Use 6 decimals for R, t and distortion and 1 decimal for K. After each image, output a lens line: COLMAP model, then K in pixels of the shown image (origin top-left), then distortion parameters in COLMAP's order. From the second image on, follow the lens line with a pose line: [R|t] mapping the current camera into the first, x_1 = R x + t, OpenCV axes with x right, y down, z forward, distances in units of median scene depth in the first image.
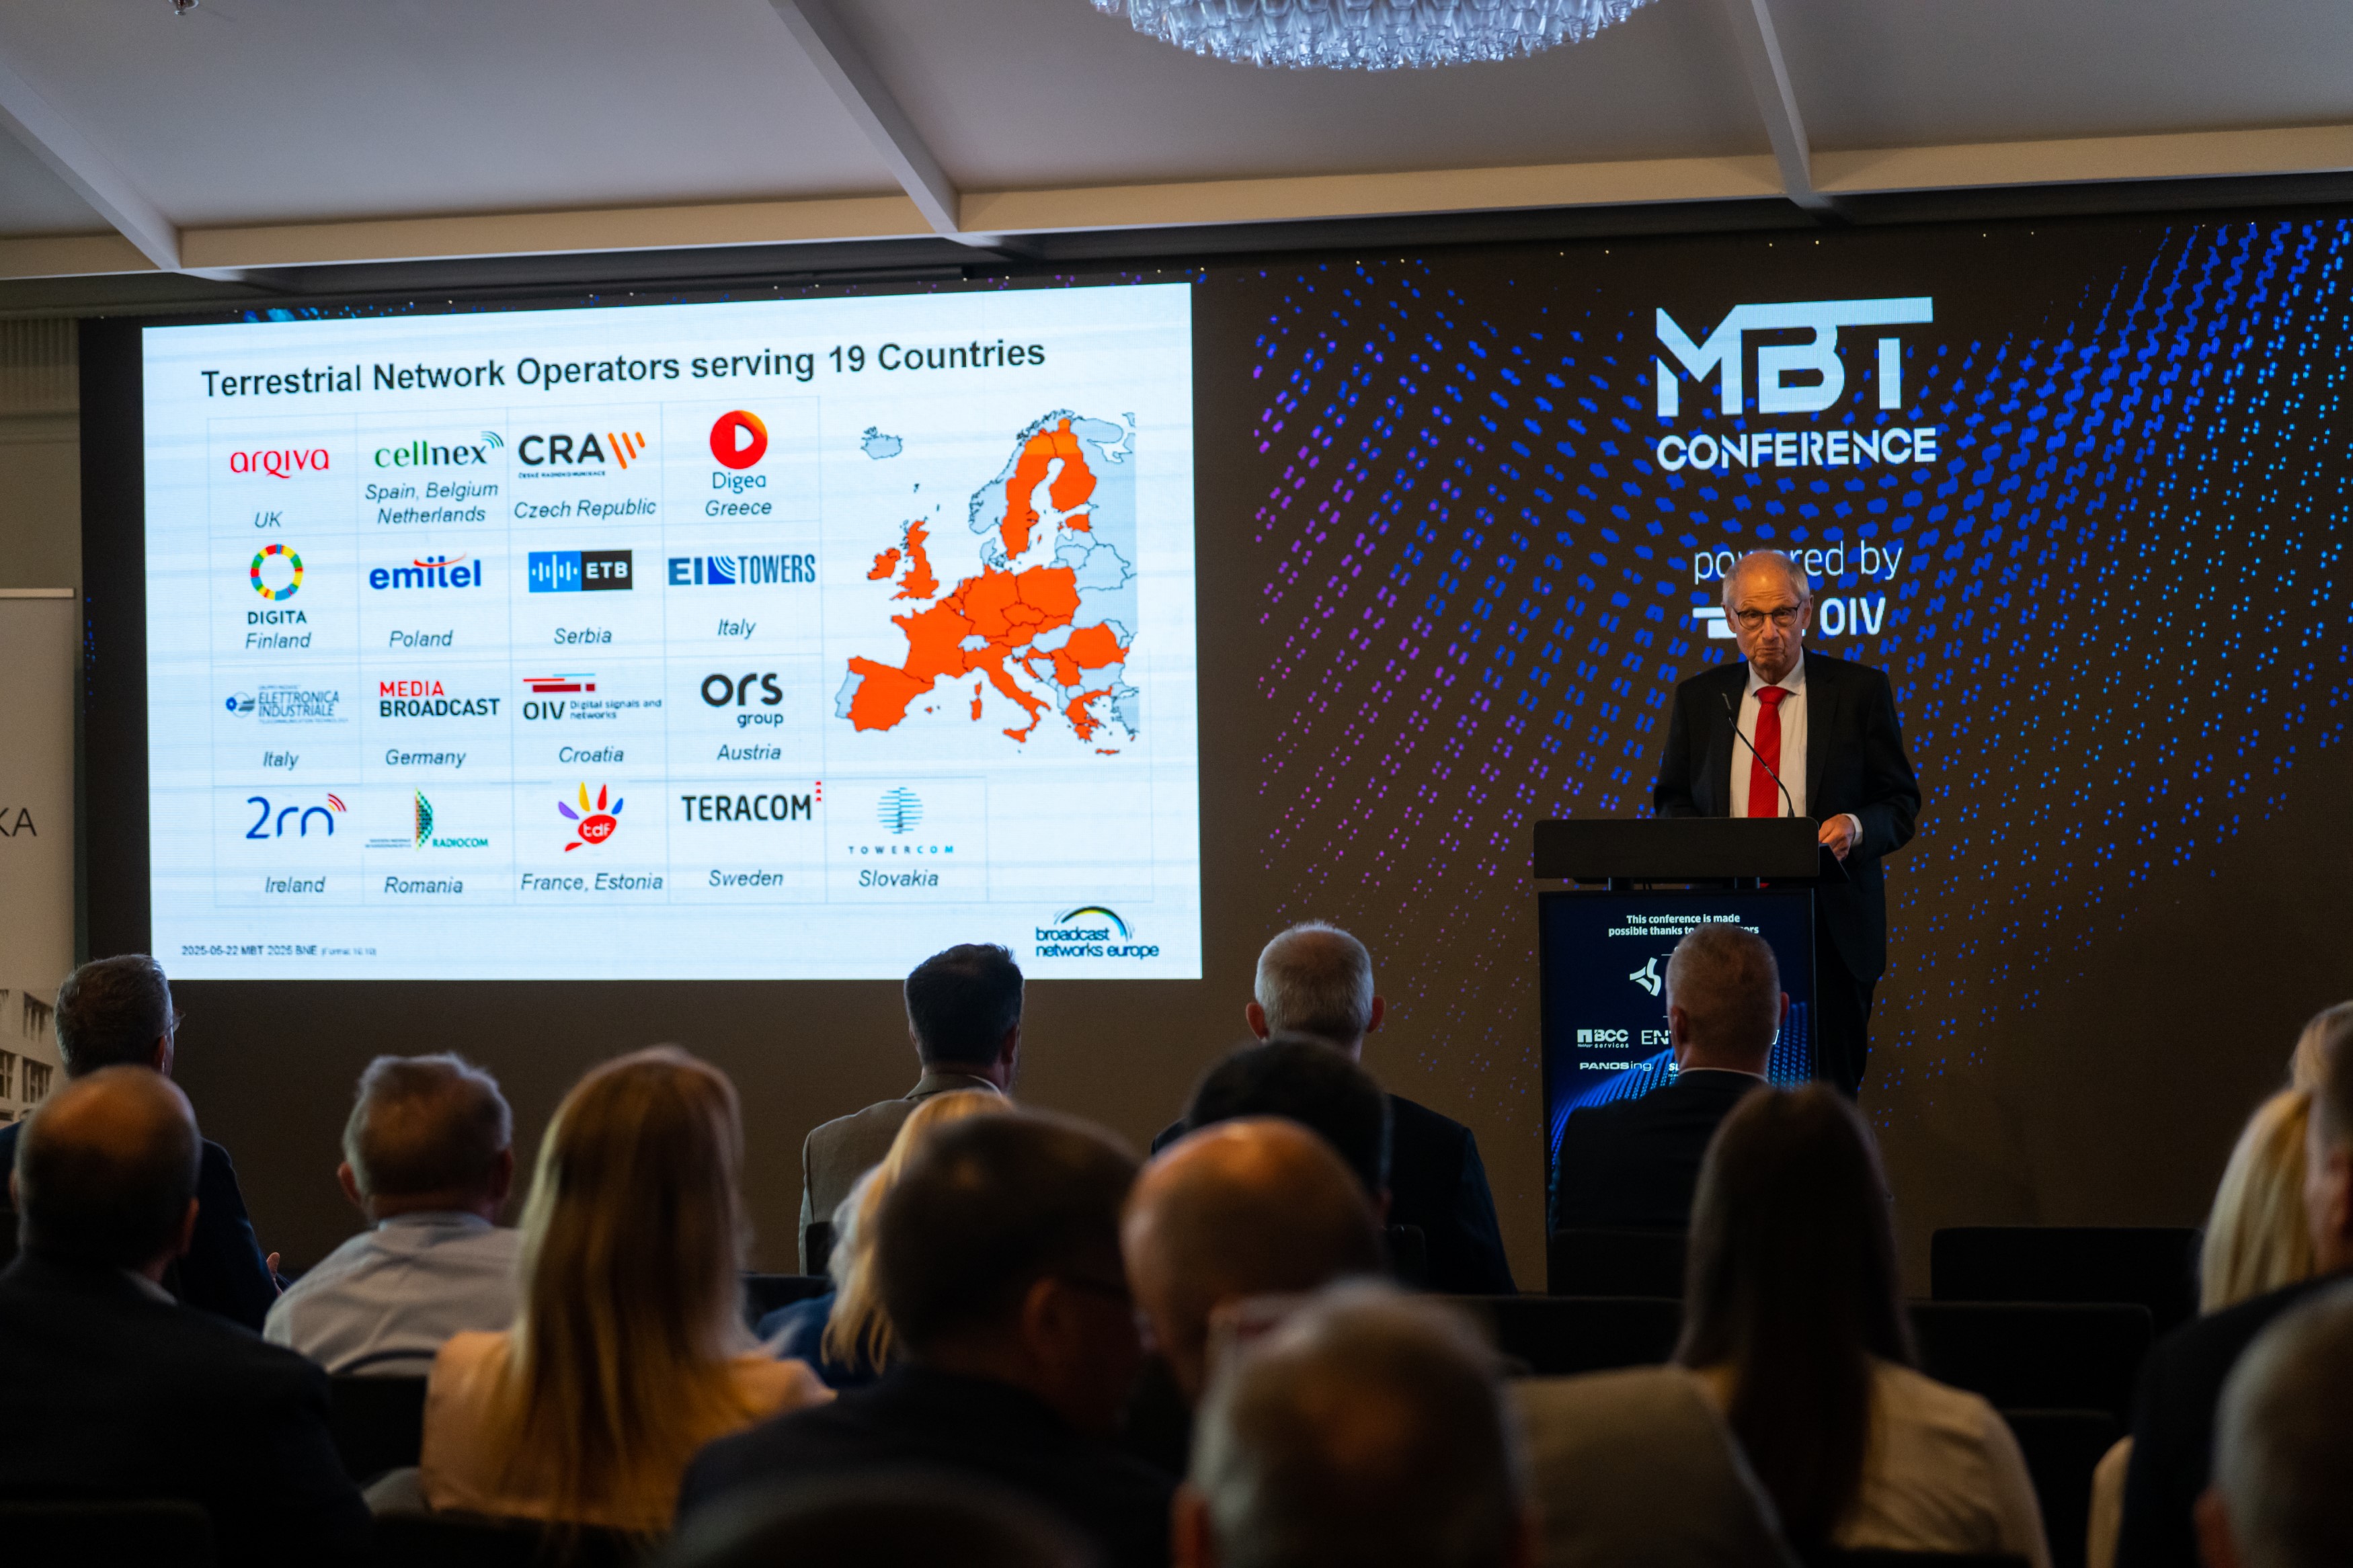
lens RADIAL K [[4704.7, 0, 1130.5], [0, 4704.7, 778.3], [0, 0, 1]] dist [0.008501, 0.000000]
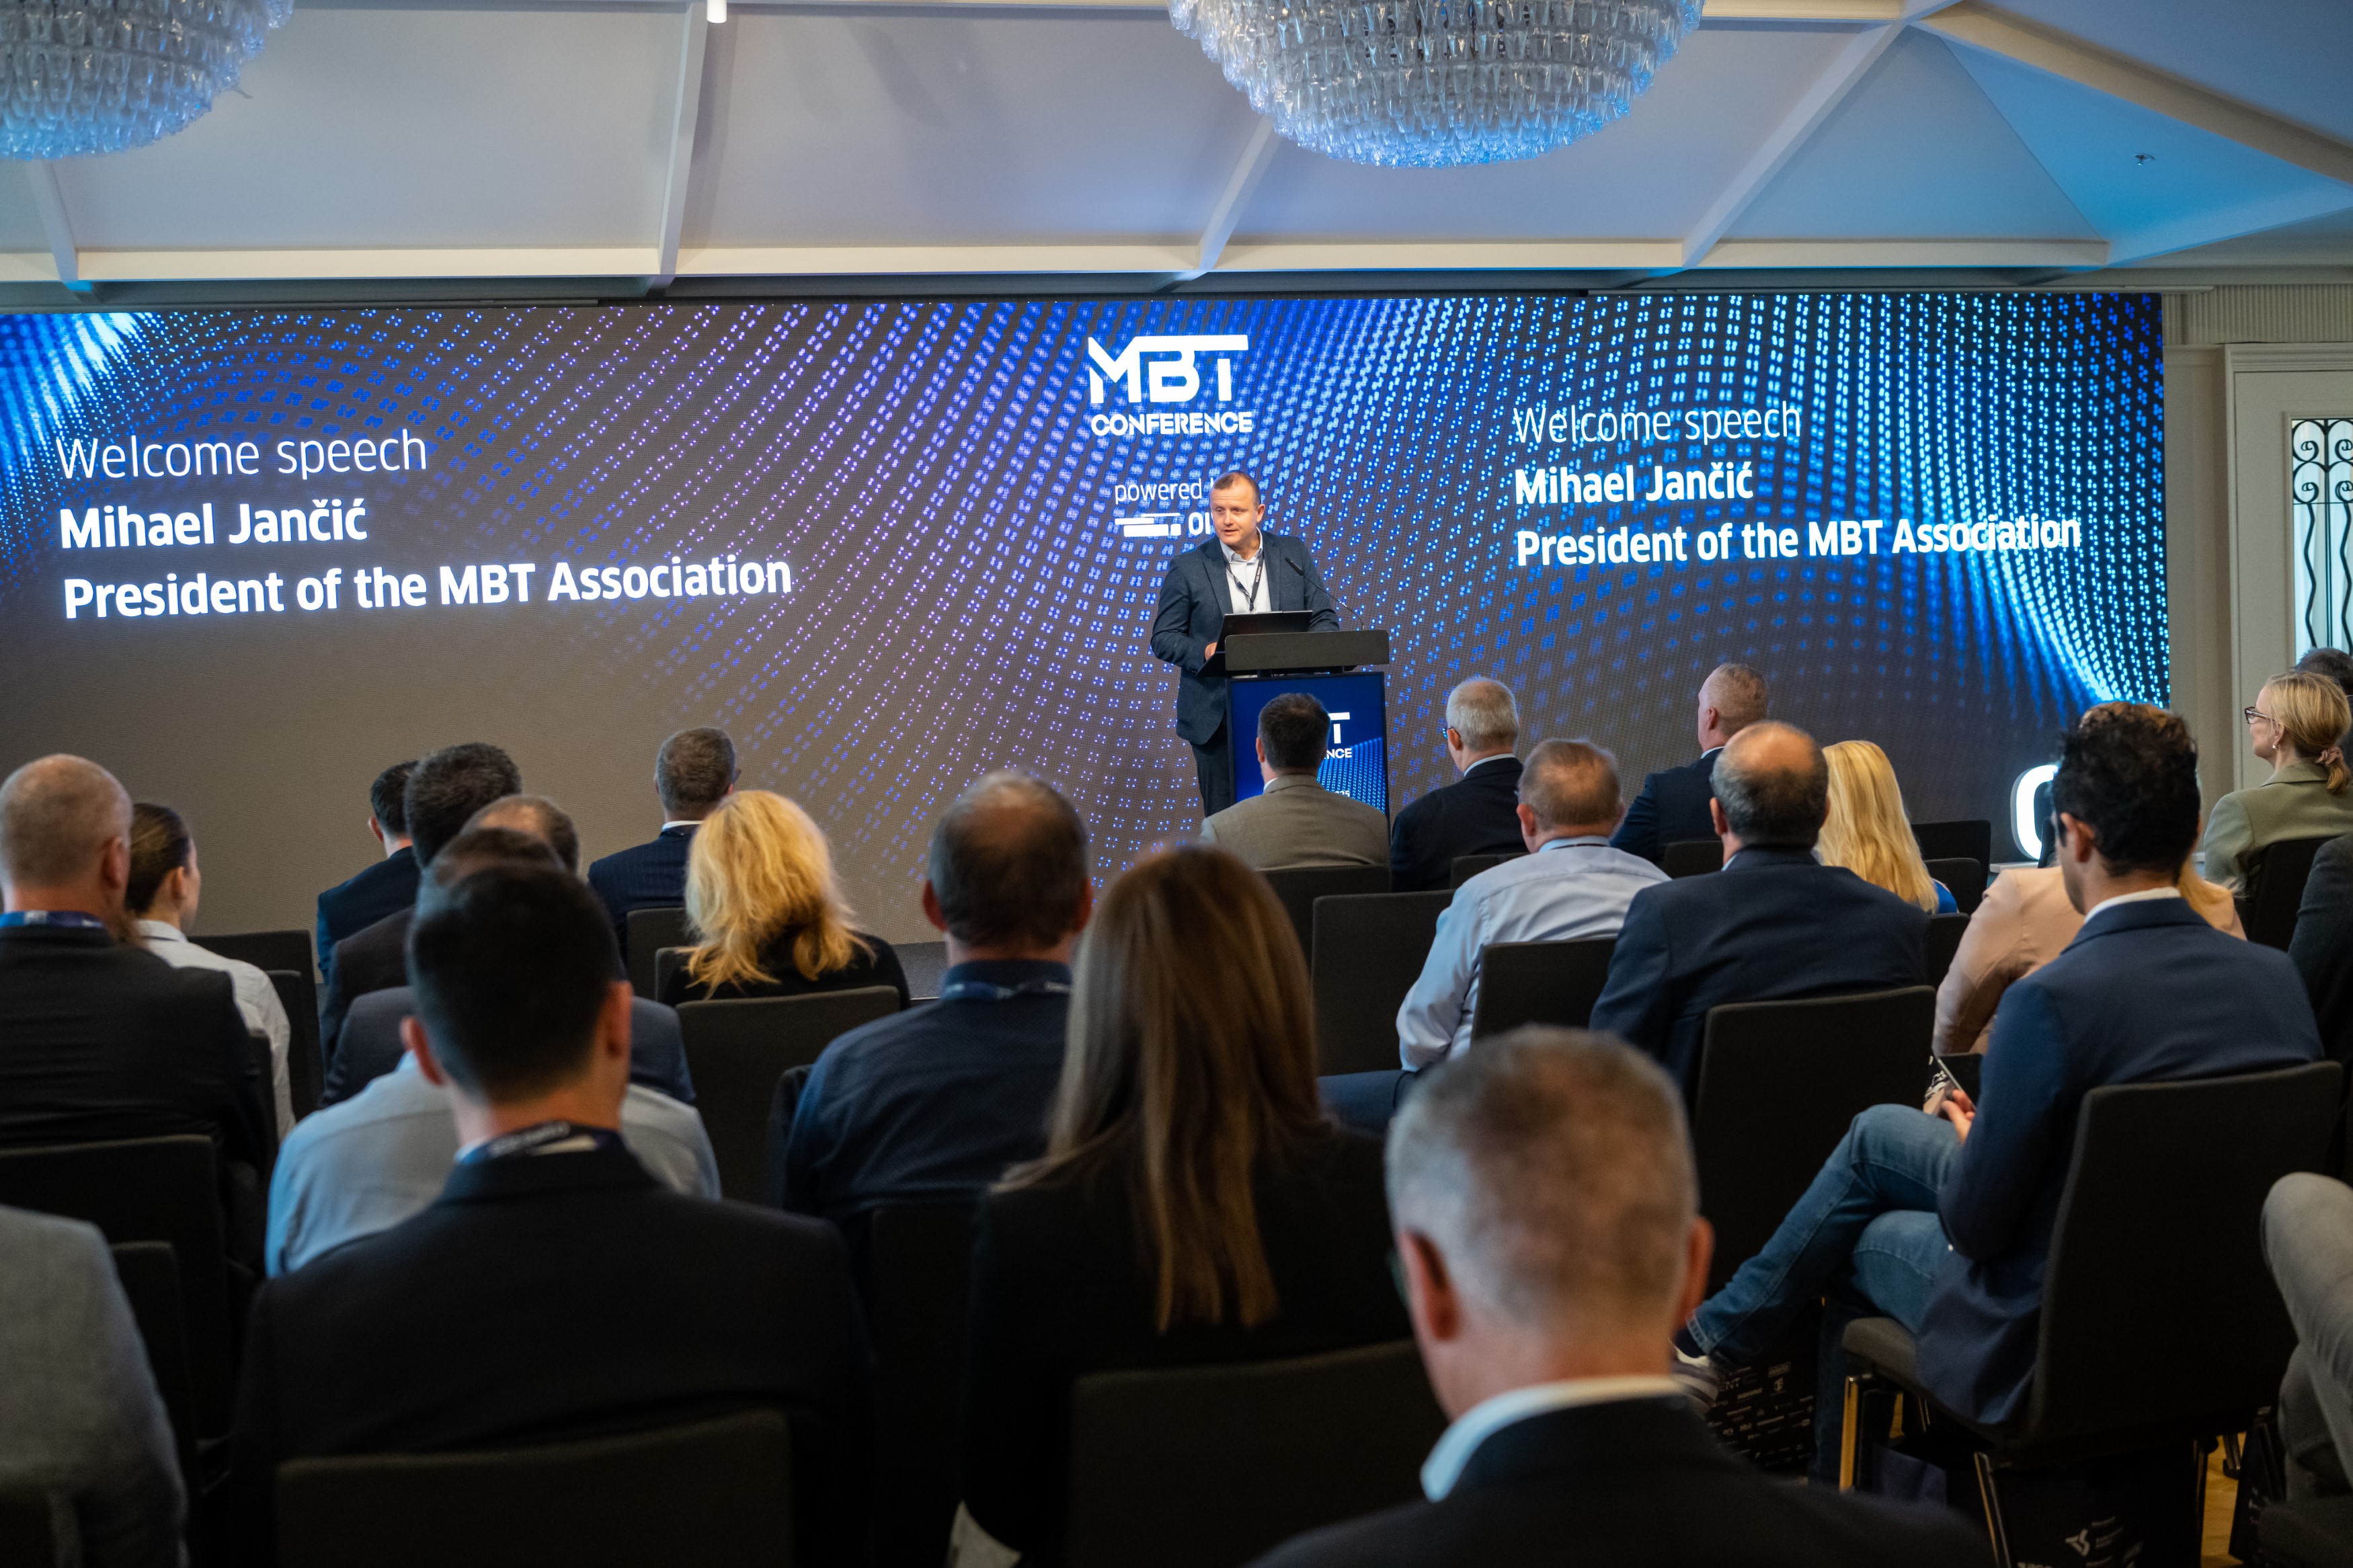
lens RADIAL K [[2872.9, 0, 1188.8], [0, 2872.9, 788.0], [0, 0, 1]] dist [-0.010461, 0.000000]
pose [[0.857155, -0.048246, 0.512794, -0.387487], [0.029236, 0.998556, 0.045079, 0.014005], [-0.514229, -0.023647, 0.857327, 0.113661]]
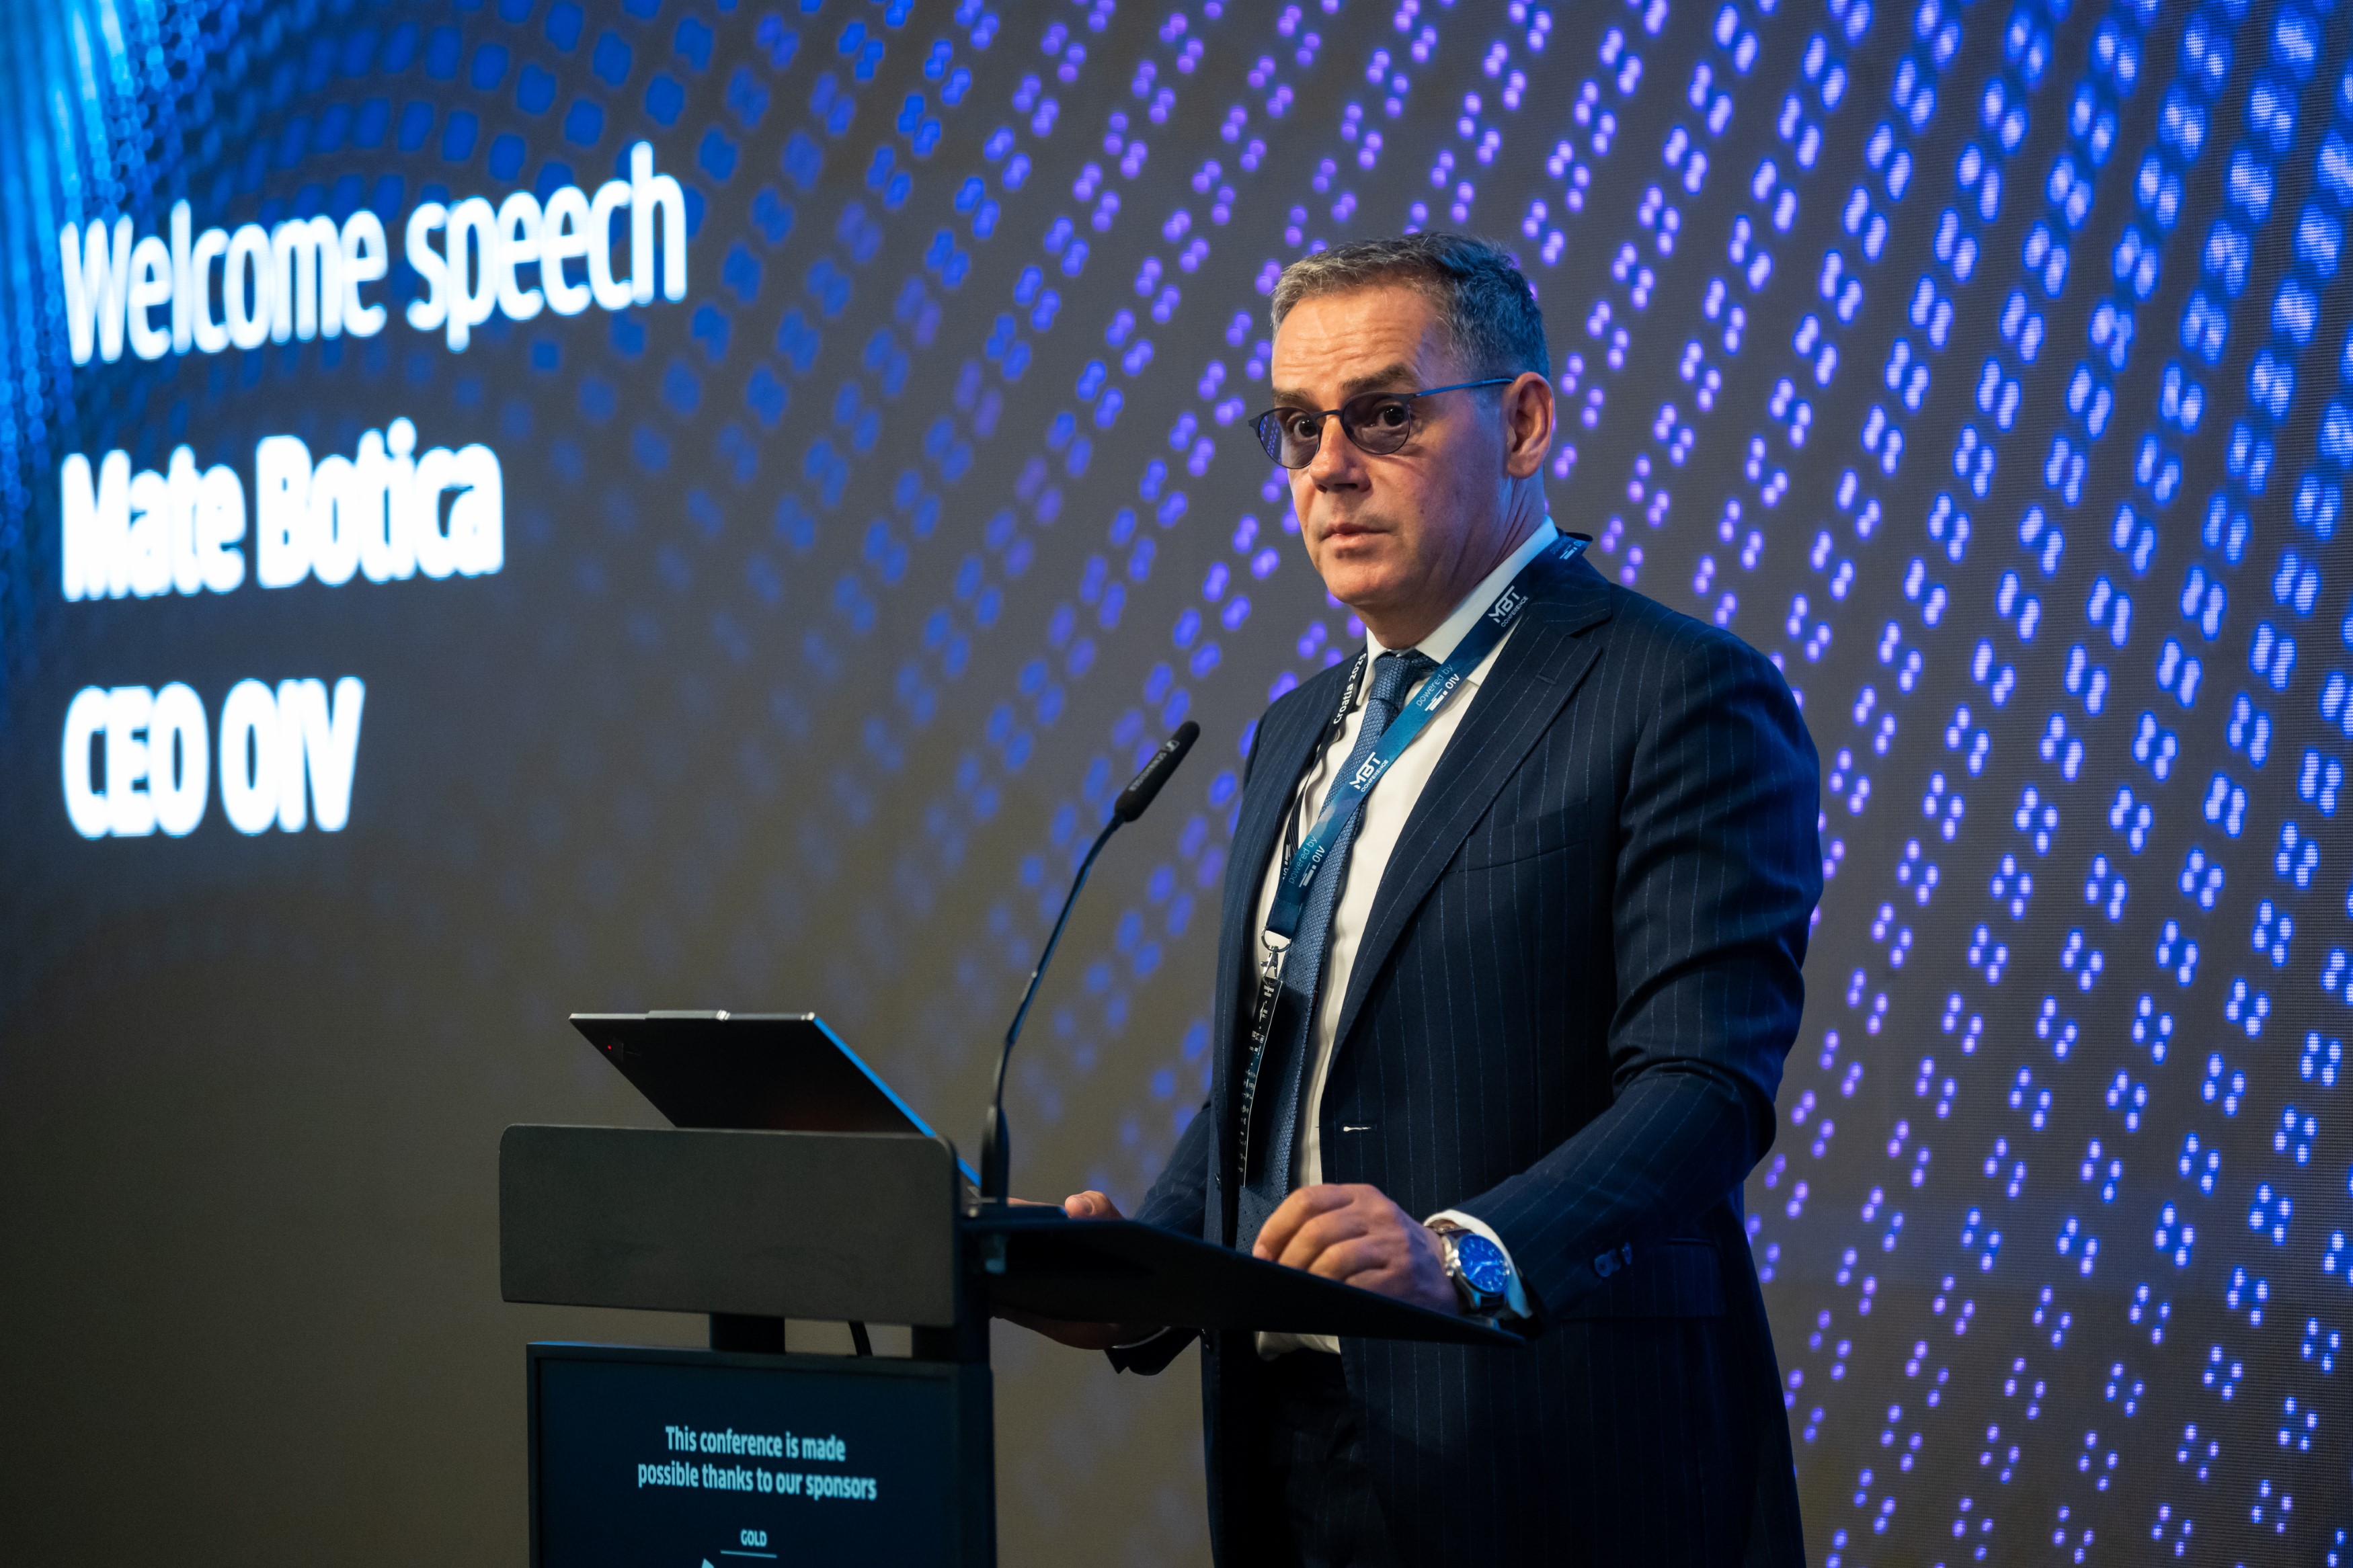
lens RADIAL K [[10574.8, 0, 991.9], [0, 10574.8, 750.4], [0, 0, 1]] dist [0.036011, 0.000000]
pose [[0.755369, -0.000098, -0.655299, 0.519182], [-0.005080, 0.999969, -0.006006, -0.011609], [0.655280, 0.007865, 0.755346, 0.392580]]
